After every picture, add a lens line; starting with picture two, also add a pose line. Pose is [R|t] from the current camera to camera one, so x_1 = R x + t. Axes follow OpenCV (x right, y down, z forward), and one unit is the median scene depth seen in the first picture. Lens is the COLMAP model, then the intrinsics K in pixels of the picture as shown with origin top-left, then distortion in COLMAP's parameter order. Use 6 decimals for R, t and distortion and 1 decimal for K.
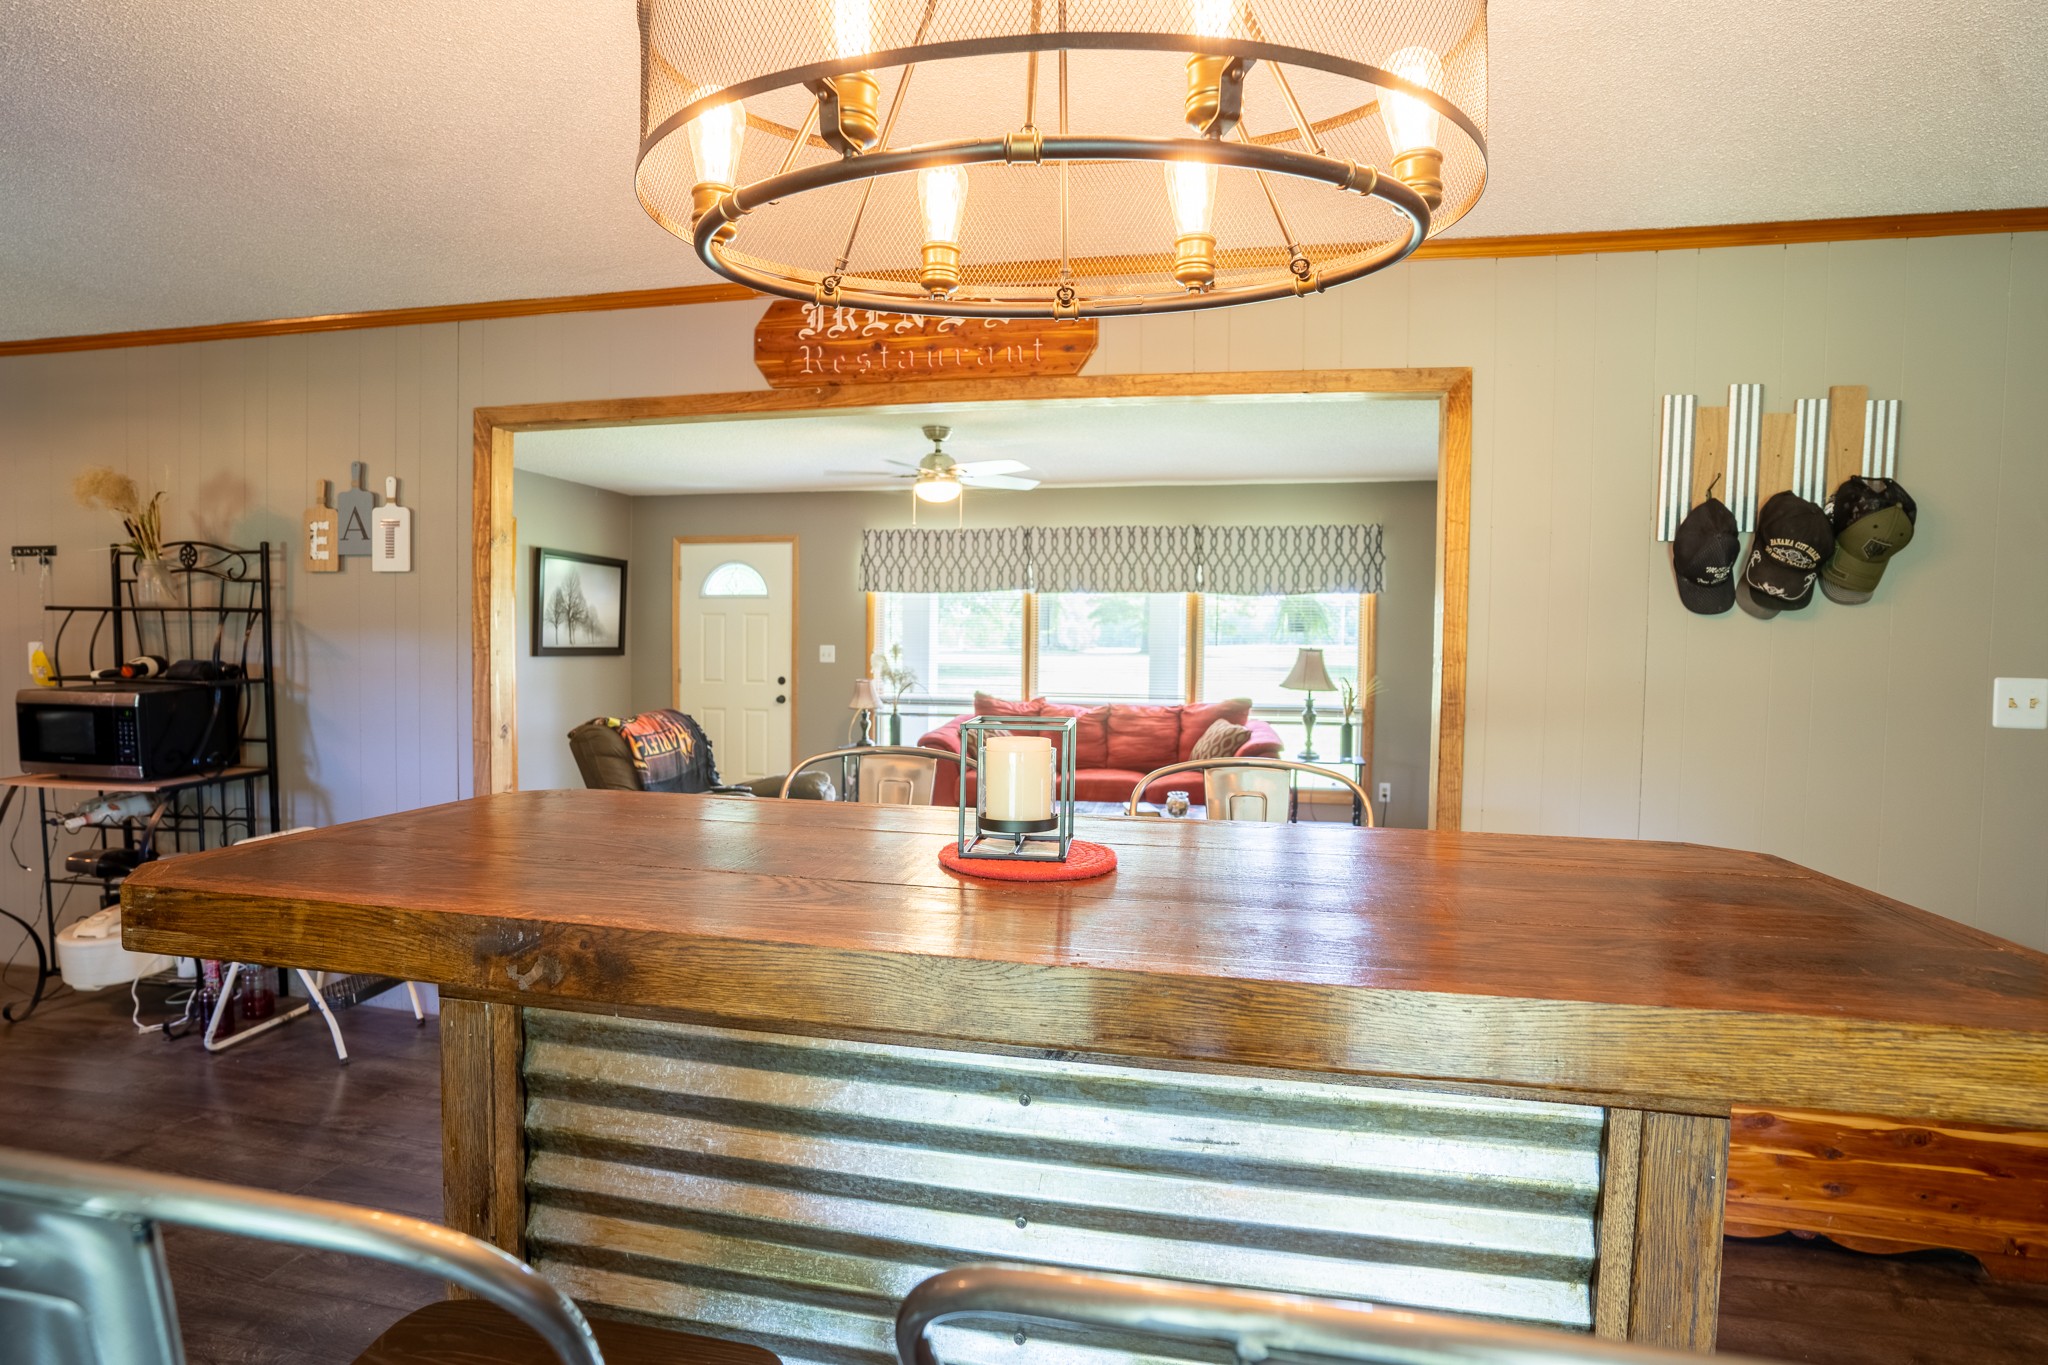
lens RADIAL K [[1387.3, 0, 1026.7], [0, 1387.3, 684.5], [0, 0, 1]] dist [-0.075329, 0.079702]
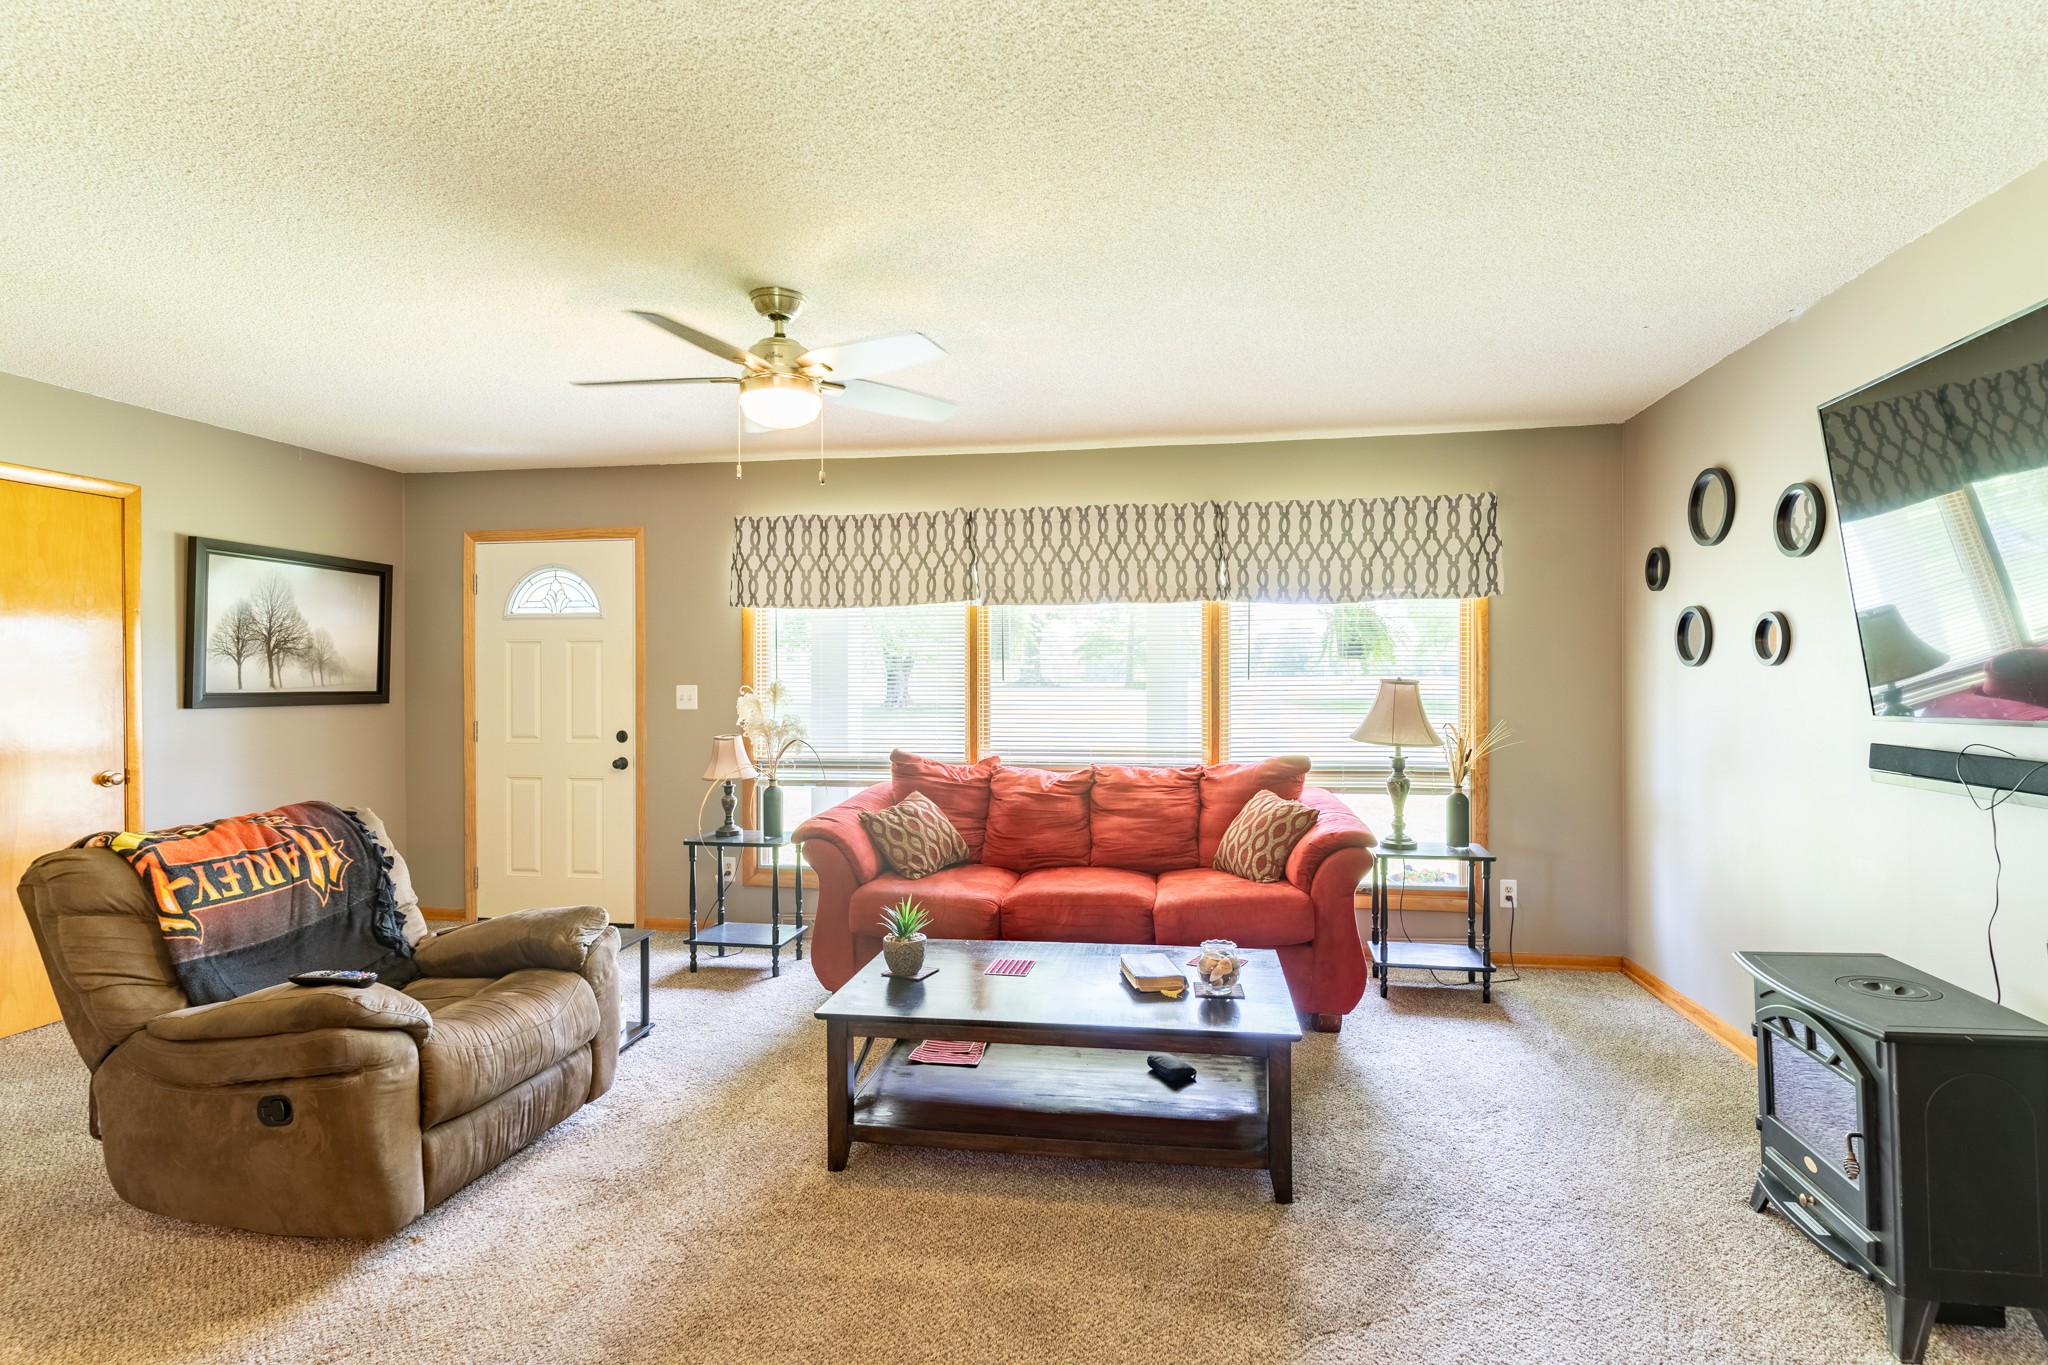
lens RADIAL K [[1304.7, 0, 1024.0], [0, 1304.7, 682.5], [0, 0, 1]] dist [-0.035472, -0.001114]
pose [[0.999860, -0.013174, 0.010291, 0.019901], [0.013453, 0.999529, -0.027570, -0.009630], [-0.009923, 0.027705, 0.999567, 0.361842]]
